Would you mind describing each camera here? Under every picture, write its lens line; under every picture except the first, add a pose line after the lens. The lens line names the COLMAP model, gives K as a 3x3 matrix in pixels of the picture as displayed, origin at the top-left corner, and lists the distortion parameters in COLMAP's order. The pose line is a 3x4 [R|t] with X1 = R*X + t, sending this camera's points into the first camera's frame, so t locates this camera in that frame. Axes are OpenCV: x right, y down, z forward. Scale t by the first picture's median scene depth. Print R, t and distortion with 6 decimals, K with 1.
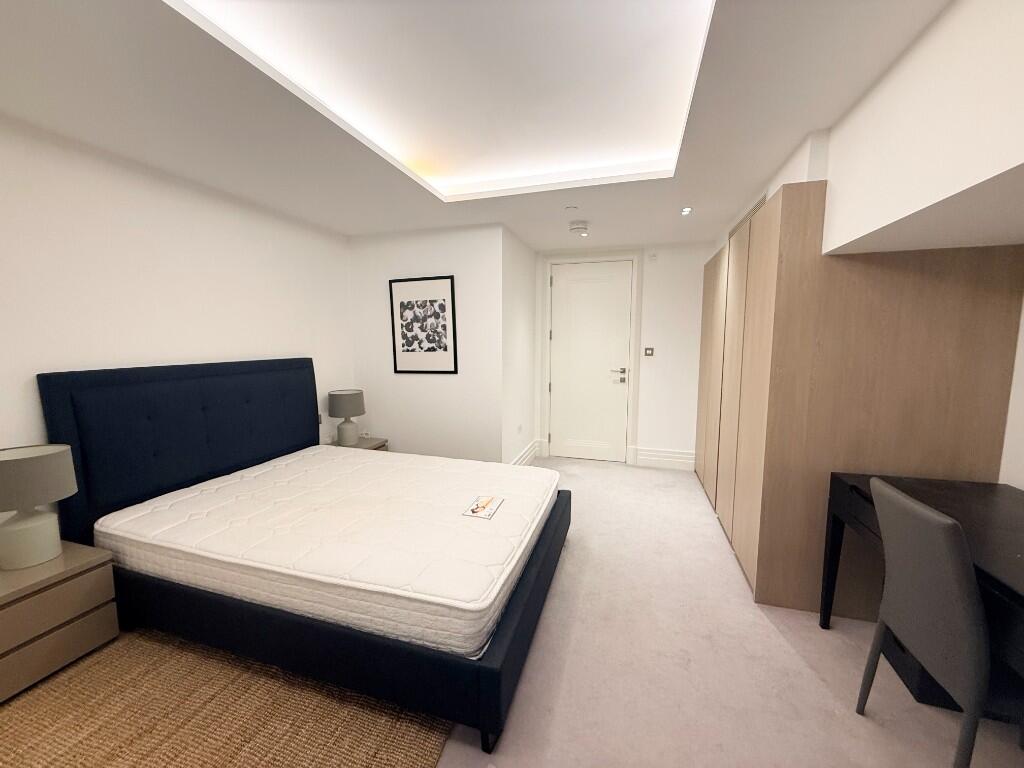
lens RADIAL K [[405.9, 0, 507.5], [0, 405.9, 384.0], [0, 0, 1]] dist [-0.001236, -0.000246]
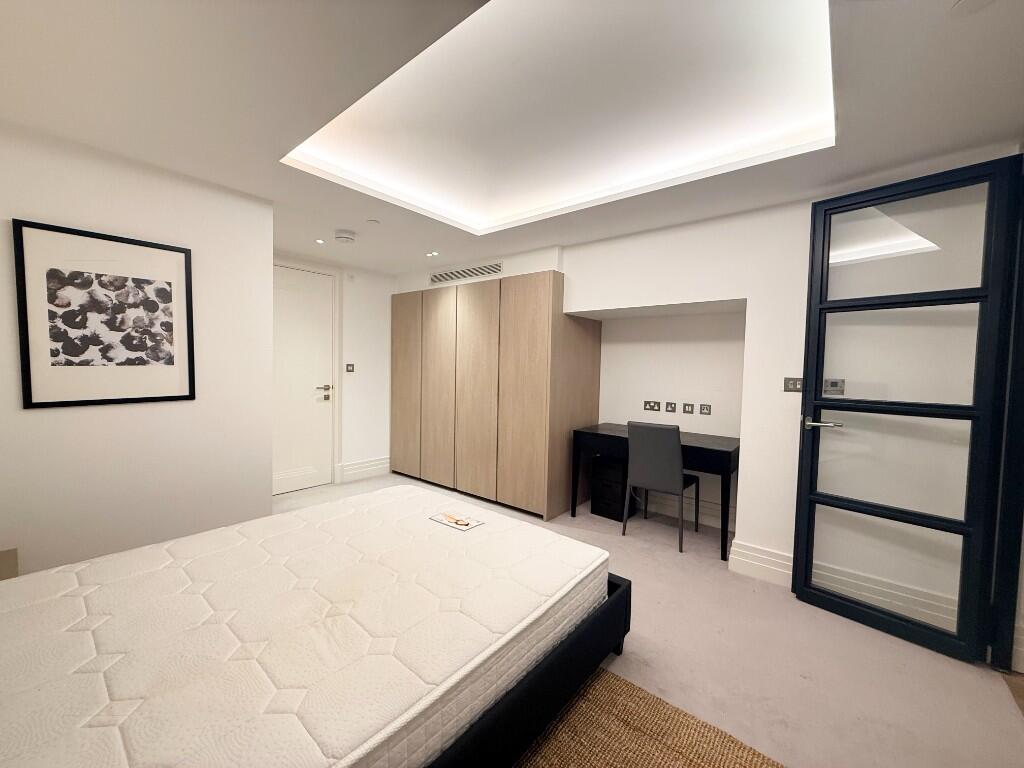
lens RADIAL K [[405.9, 0, 507.6], [0, 405.9, 385.3], [0, 0, 1]] dist [-0.001236, -0.000246]
pose [[0.384798, -0.035980, 0.922299, -0.524308], [0.078659, 0.996883, 0.006072, -0.012104], [-0.919643, 0.070210, 0.386429, 0.279332]]
